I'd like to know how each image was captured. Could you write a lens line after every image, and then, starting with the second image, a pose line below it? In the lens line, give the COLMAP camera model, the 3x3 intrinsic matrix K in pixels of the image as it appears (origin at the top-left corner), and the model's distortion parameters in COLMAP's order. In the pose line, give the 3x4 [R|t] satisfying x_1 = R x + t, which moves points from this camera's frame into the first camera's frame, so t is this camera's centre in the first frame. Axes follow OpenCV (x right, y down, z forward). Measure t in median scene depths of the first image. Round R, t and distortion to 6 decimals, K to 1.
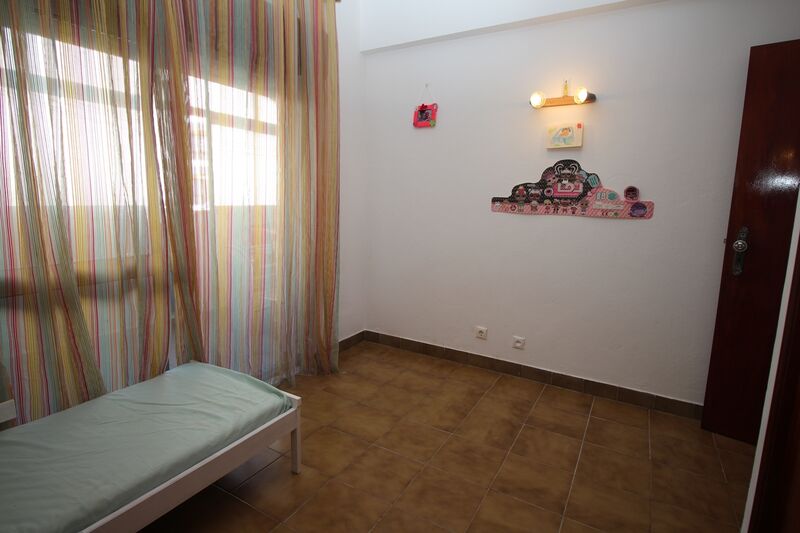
lens RADIAL K [[413.7, 0, 401.5], [0, 413.7, 249.2], [0, 0, 1]] dist [0.002488, -0.008145]
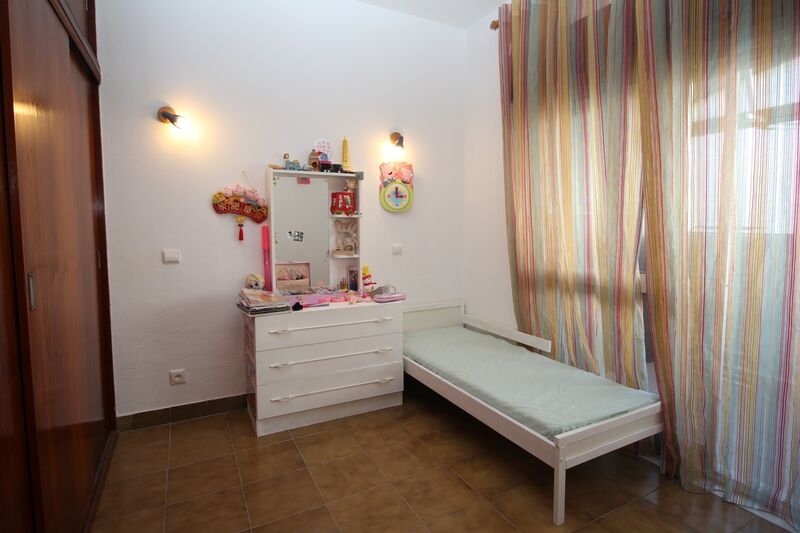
lens RADIAL K [[413.7, 0, 402.7], [0, 413.7, 262.0], [0, 0, 1]] dist [0.002488, -0.008145]
pose [[-0.511265, 0.054650, -0.857684, 0.644890], [-0.132189, 0.981100, 0.141312, -0.085904], [0.849196, 0.185624, -0.494377, 1.066315]]
